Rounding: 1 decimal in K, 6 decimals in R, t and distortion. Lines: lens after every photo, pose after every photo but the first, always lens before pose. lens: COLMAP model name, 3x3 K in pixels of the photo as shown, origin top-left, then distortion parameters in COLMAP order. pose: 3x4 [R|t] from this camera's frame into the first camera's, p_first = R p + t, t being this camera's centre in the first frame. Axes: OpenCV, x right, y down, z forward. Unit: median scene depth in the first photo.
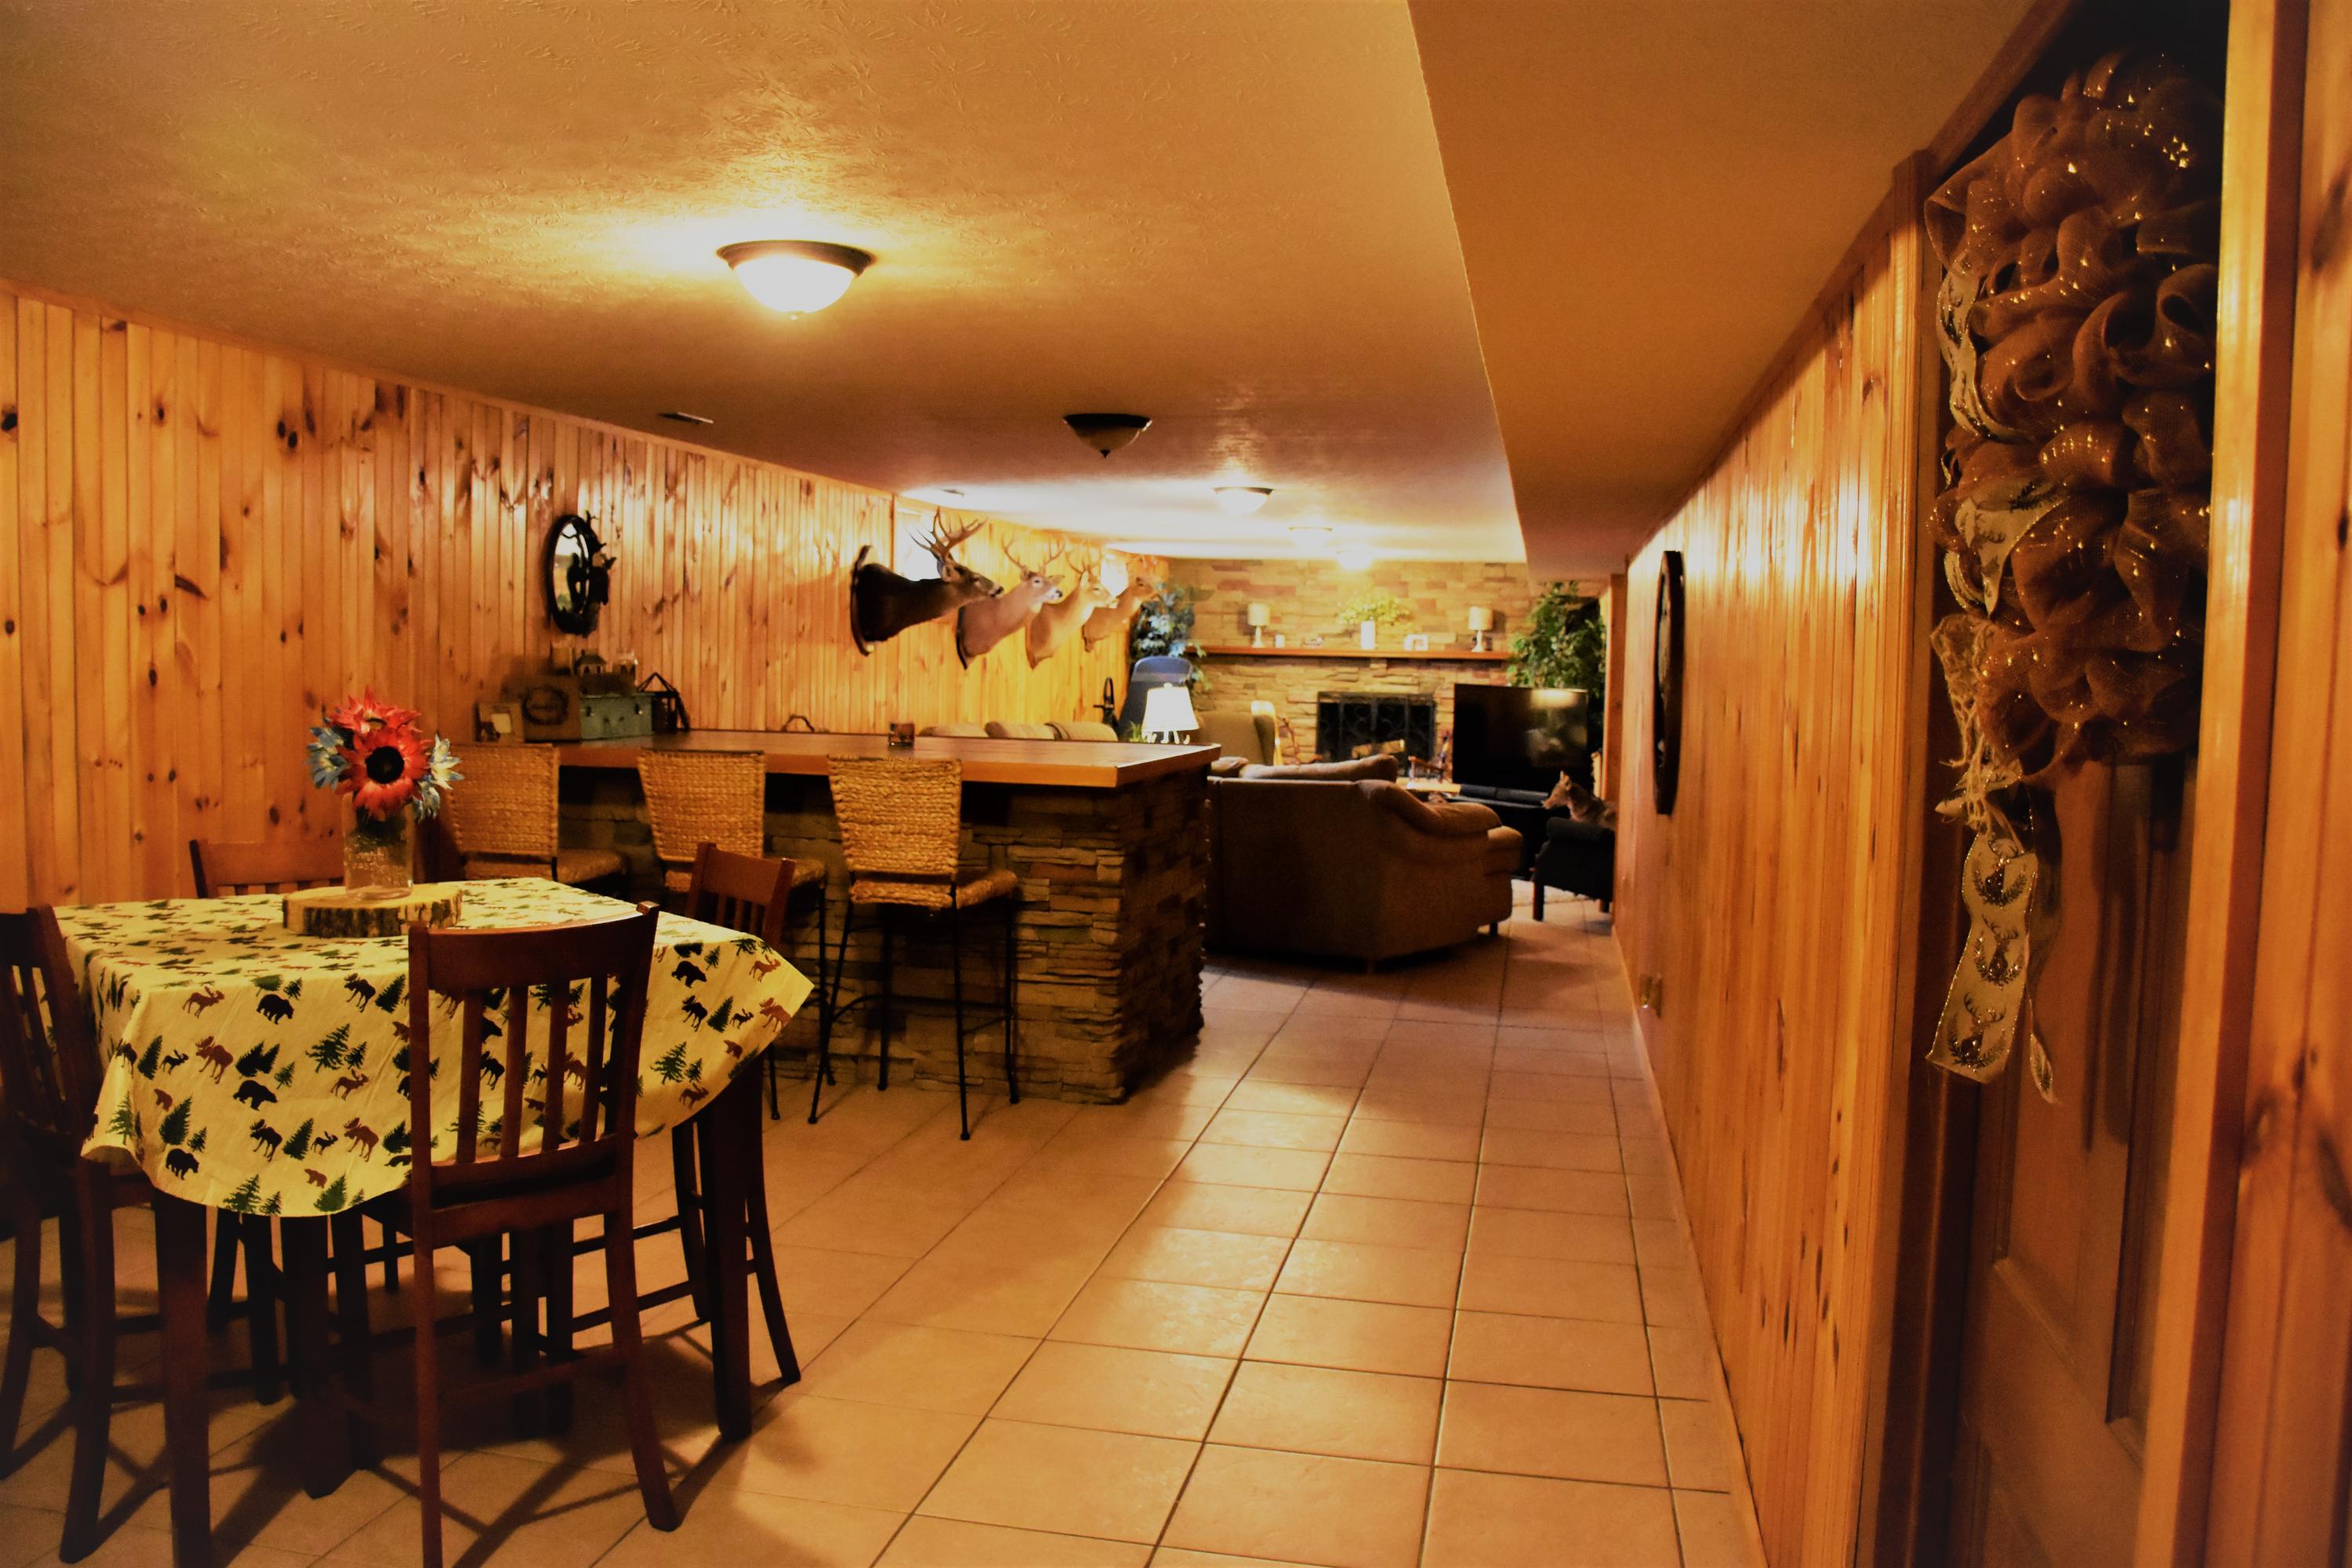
lens RADIAL K [[1848.4, 0, 1176.0], [0, 1848.4, 784.0], [0, 0, 1]] dist [-0.149208, 0.001672]
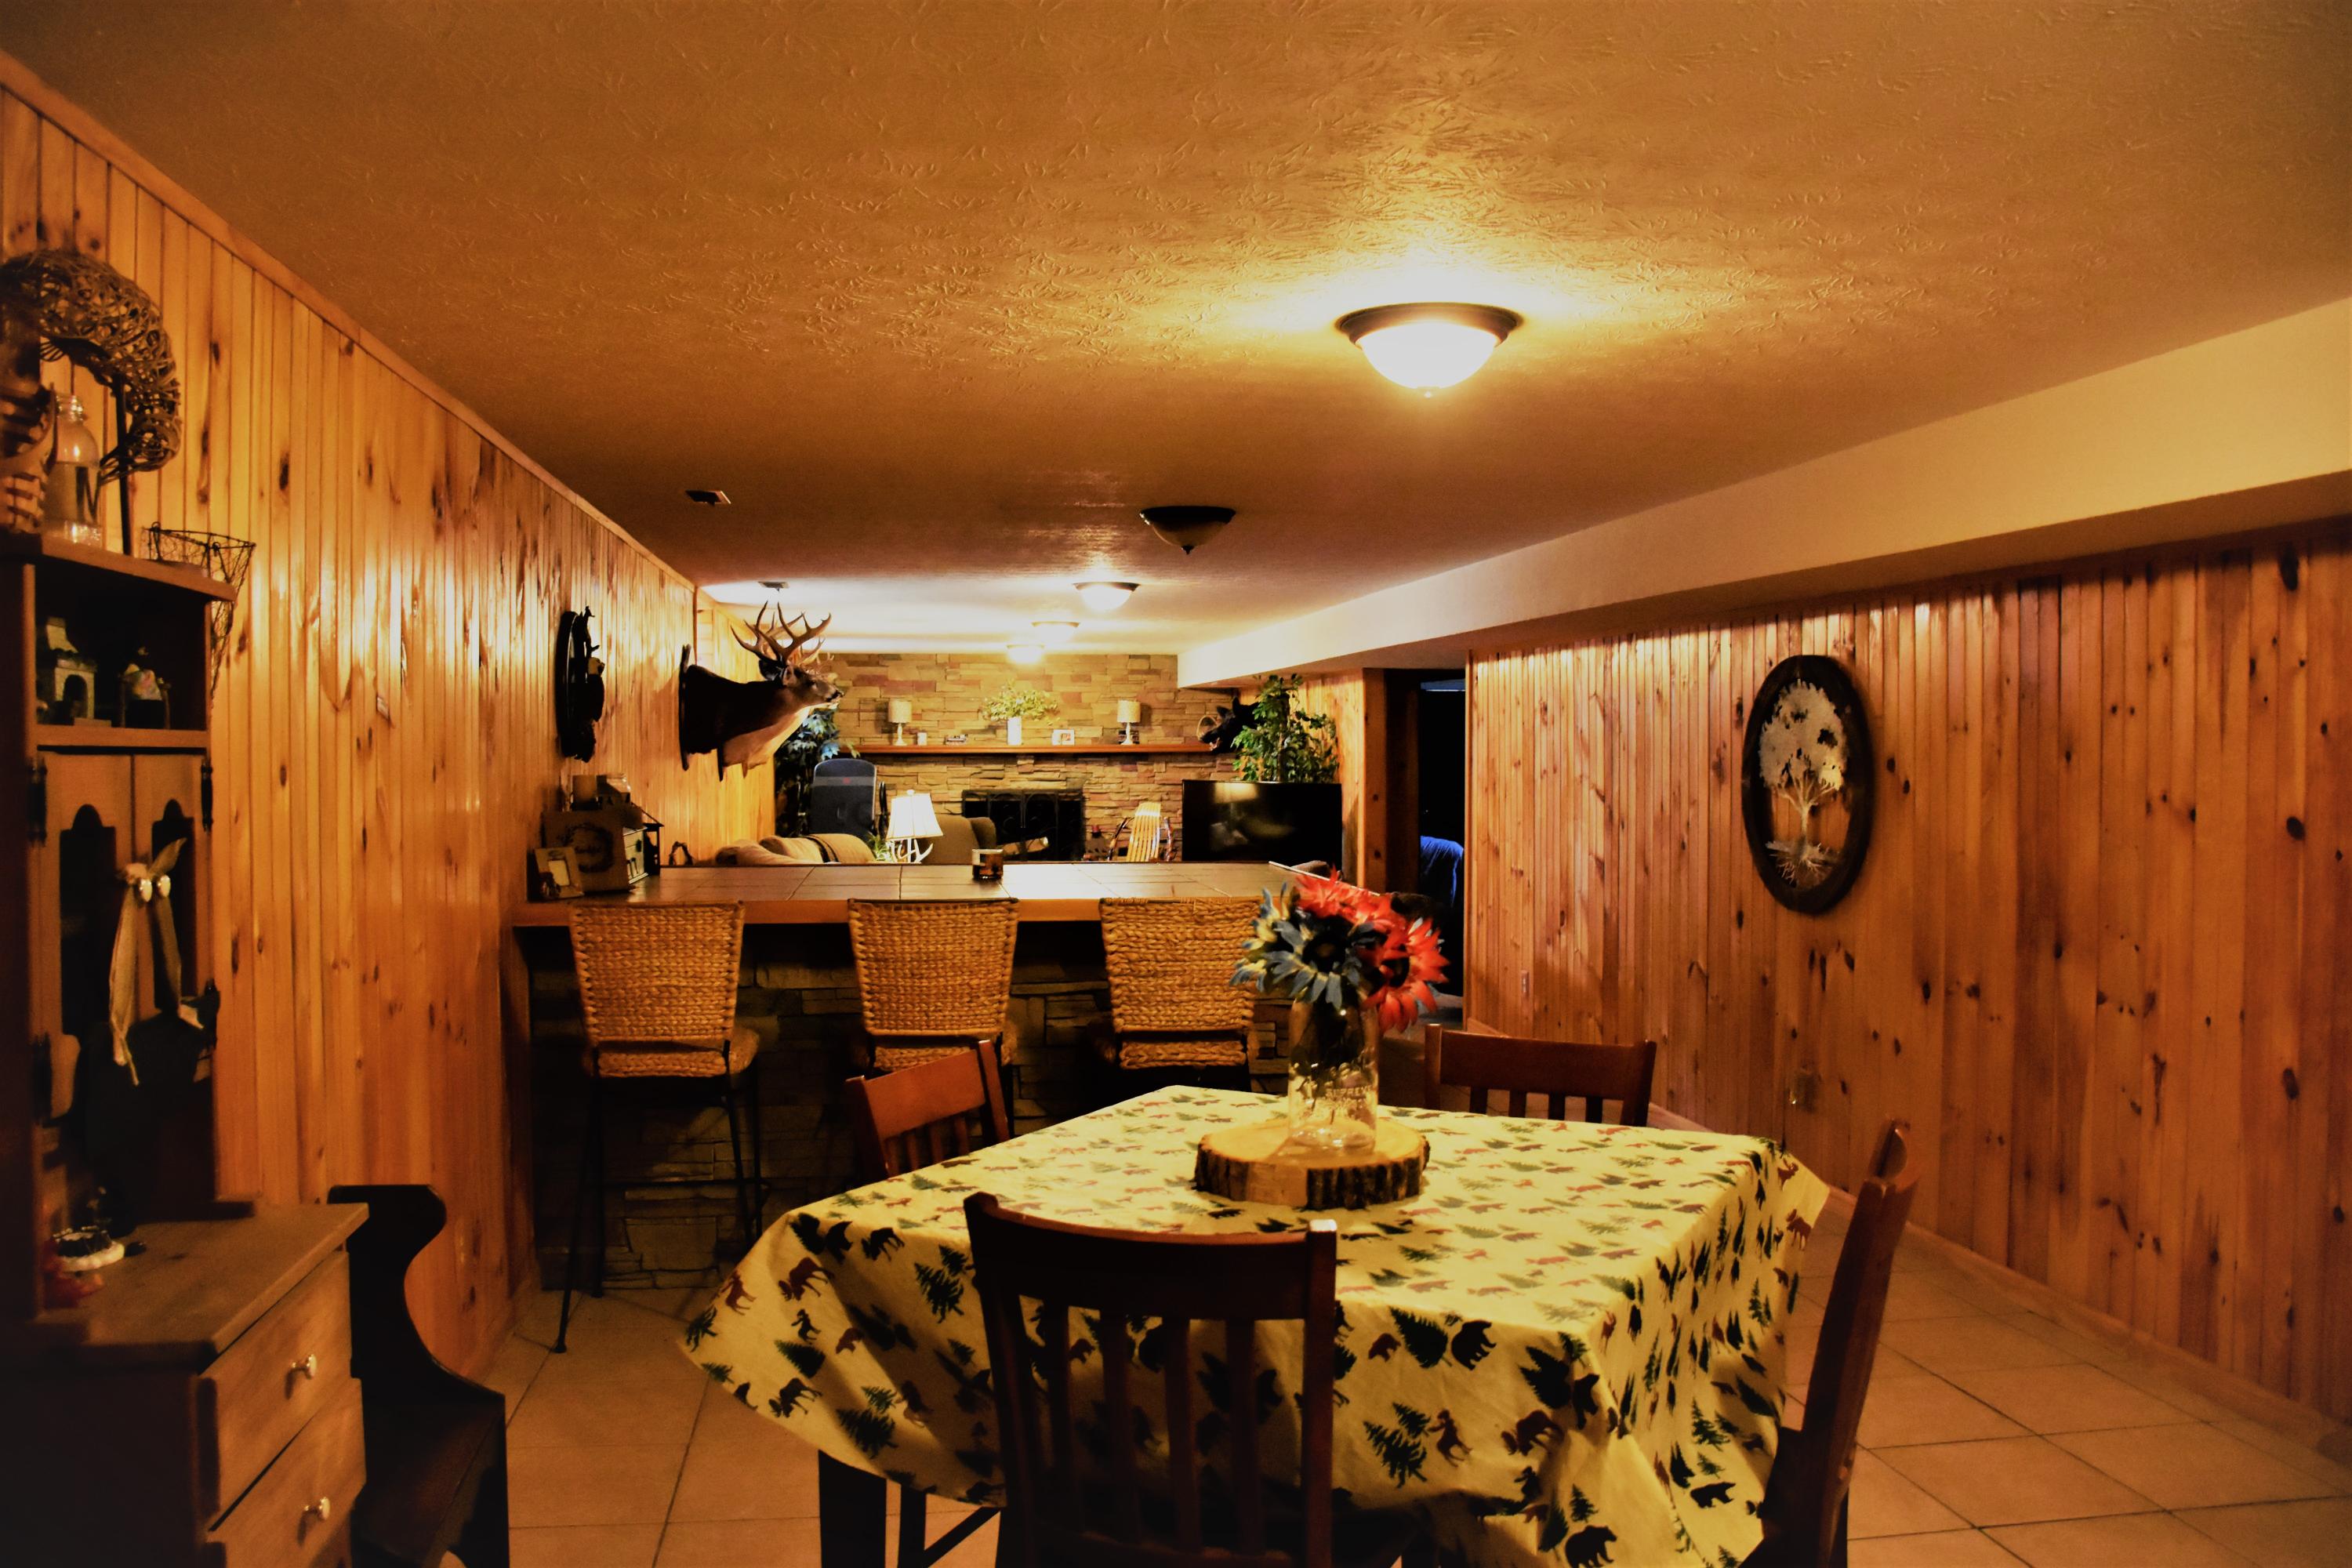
lens RADIAL K [[1850.6, 0, 1095.3], [0, 1850.6, 787.5], [0, 0, 1]] dist [0.004036, 0.006072]
pose [[0.952944, -0.028026, 0.301848, -0.259359], [0.041571, 0.998392, -0.038542, -0.019885], [-0.300282, 0.049277, 0.952577, 0.102833]]
